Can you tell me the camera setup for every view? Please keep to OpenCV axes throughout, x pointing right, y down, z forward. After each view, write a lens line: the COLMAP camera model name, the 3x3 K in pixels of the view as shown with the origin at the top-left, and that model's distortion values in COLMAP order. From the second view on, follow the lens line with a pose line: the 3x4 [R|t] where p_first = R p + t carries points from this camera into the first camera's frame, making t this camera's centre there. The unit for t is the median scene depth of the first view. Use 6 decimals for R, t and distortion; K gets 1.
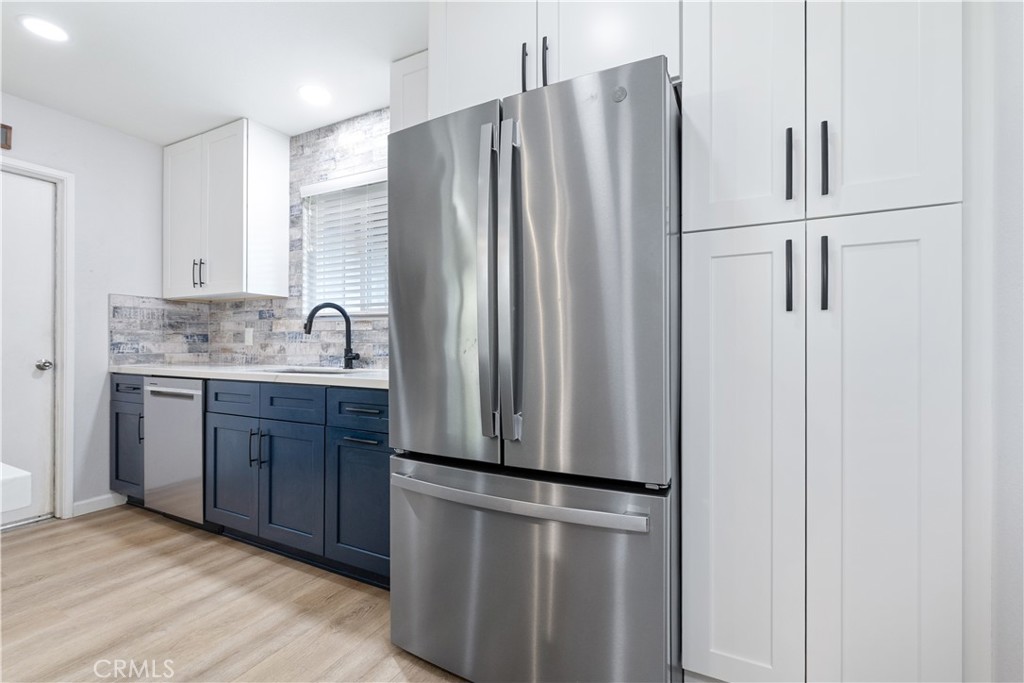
lens RADIAL K [[464.3, 0, 493.5], [0, 464.3, 346.7], [0, 0, 1]] dist [-0.001042, -0.000498]
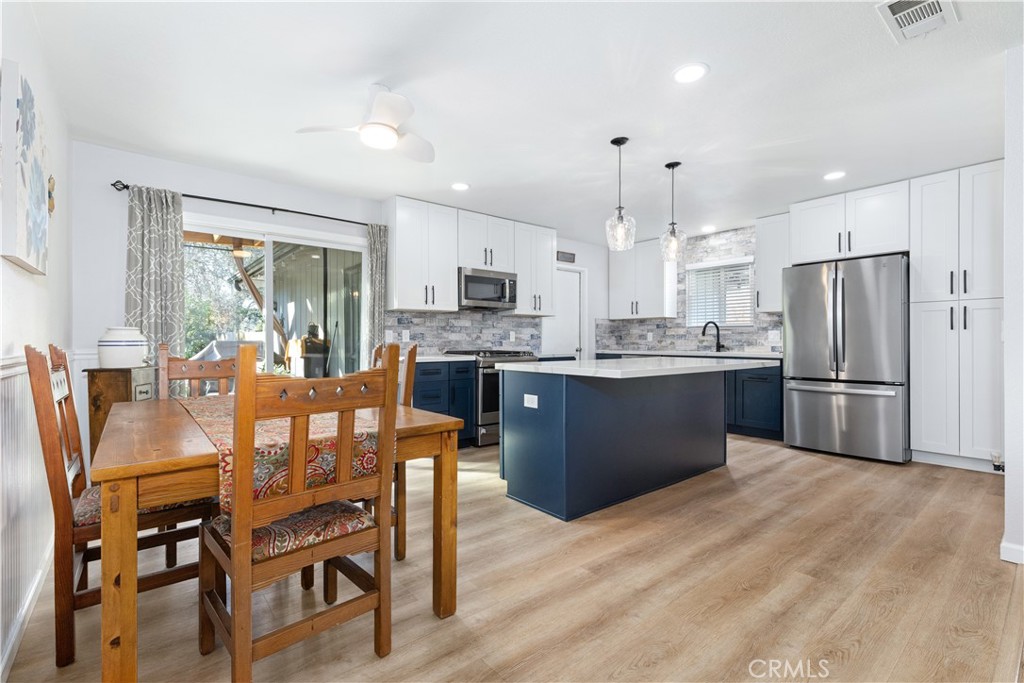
lens RADIAL K [[458.4, 0, 496.7], [0, 458.4, 342.8], [0, 0, 1]] dist [0.000966, -0.000417]
pose [[0.920809, -0.002798, -0.390003, -0.391624], [0.003559, 0.999993, 0.001228, -0.000248], [0.389997, -0.002519, 0.920813, -1.209416]]
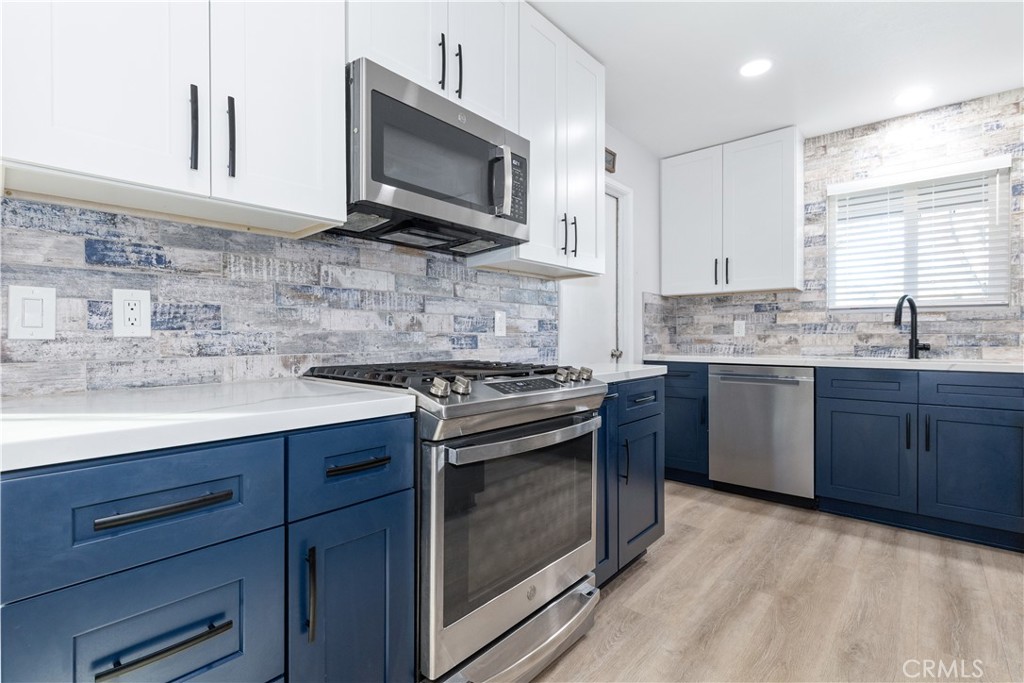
lens RADIAL K [[473.1, 0, 497.2], [0, 473.1, 339.2], [0, 0, 1]] dist [0.002519, -0.001040]
pose [[0.972090, -0.002560, -0.234594, -0.883147], [0.002882, 0.999995, 0.001030, 0.000440], [0.234590, -0.001677, 0.972093, -0.215867]]
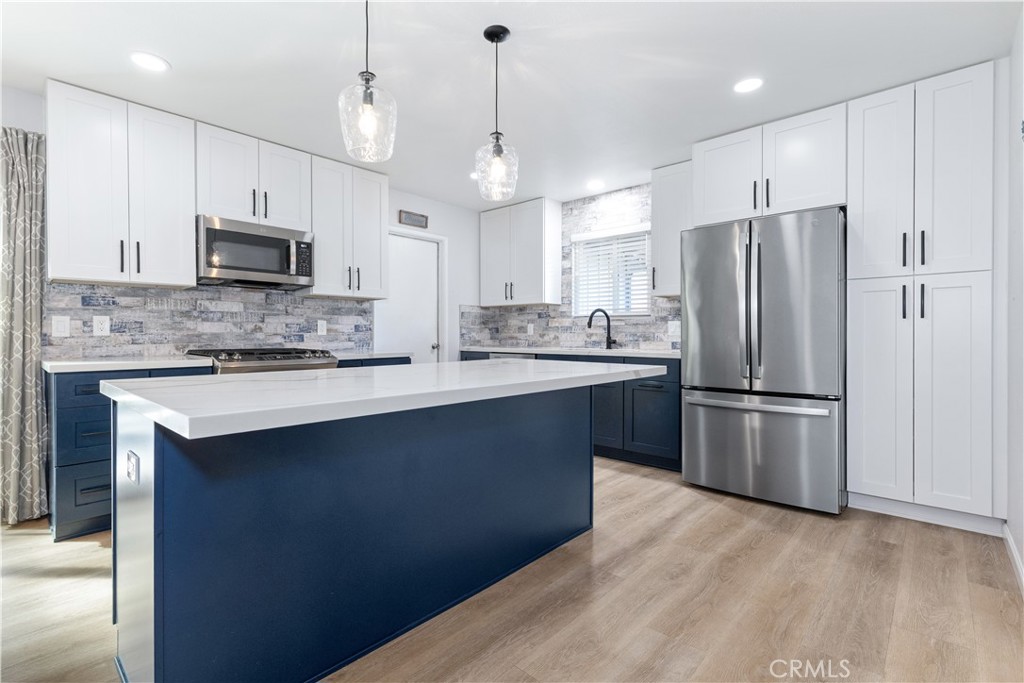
lens RADIAL K [[473.1, 0, 497.2], [0, 473.1, 339.2], [0, 0, 1]] dist [0.002519, -0.001040]
pose [[0.967774, -0.000506, -0.251820, -0.251076], [0.002492, 0.999968, 0.007571, -0.000218], [0.251808, -0.007954, 0.967745, -0.631561]]
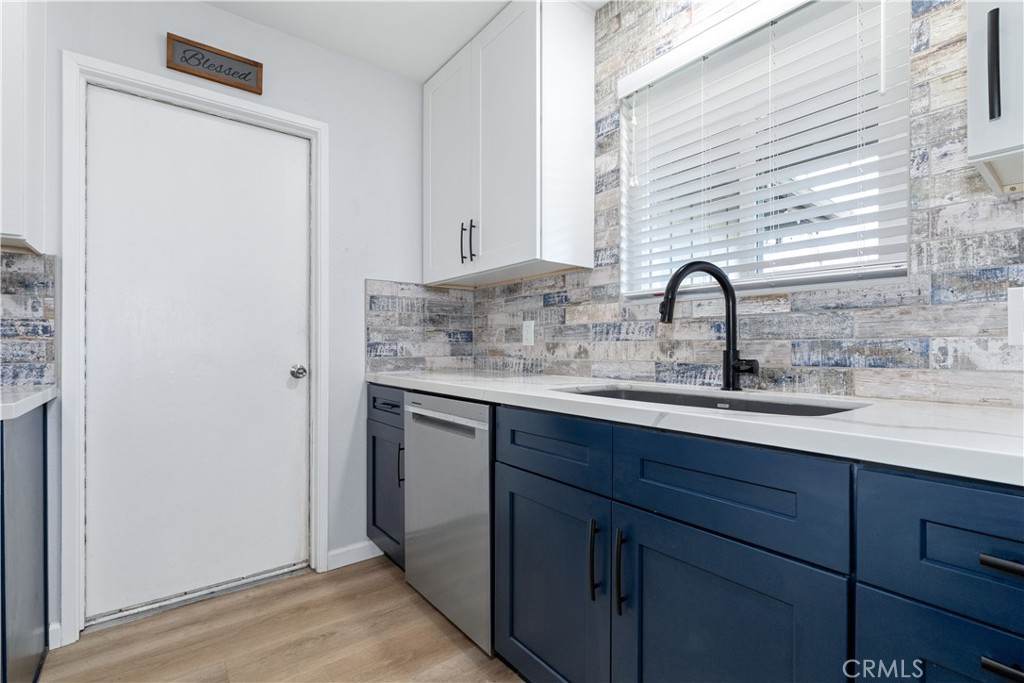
lens RADIAL K [[455.5, 0, 501.9], [0, 455.5, 346.9], [0, 0, 1]] dist [0.001007, 0.000202]
pose [[0.912296, -0.003813, -0.409514, -0.309733], [0.003088, 0.999992, -0.002433, 0.000352], [0.409521, 0.000955, 0.912300, 0.398173]]
